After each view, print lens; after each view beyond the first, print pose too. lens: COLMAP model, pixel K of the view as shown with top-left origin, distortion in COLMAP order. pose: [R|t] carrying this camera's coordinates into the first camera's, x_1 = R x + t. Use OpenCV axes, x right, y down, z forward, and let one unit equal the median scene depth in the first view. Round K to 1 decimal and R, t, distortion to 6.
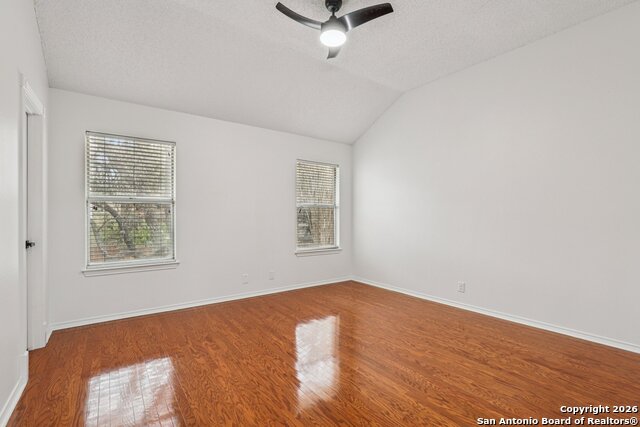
lens RADIAL K [[297.7, 0, 321.6], [0, 297.7, 220.2], [0, 0, 1]] dist [-0.031648, 0.004014]
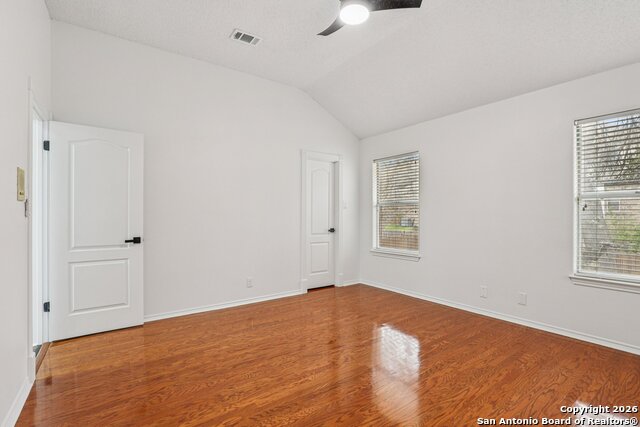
lens RADIAL K [[297.7, 0, 318.9], [0, 297.7, 214.2], [0, 0, 1]] dist [-0.031648, 0.004014]
pose [[-0.025209, -0.010108, -0.999631, 0.738242], [-0.007847, 0.999920, -0.009913, -0.002384], [0.999651, 0.007594, -0.025286, 0.740984]]
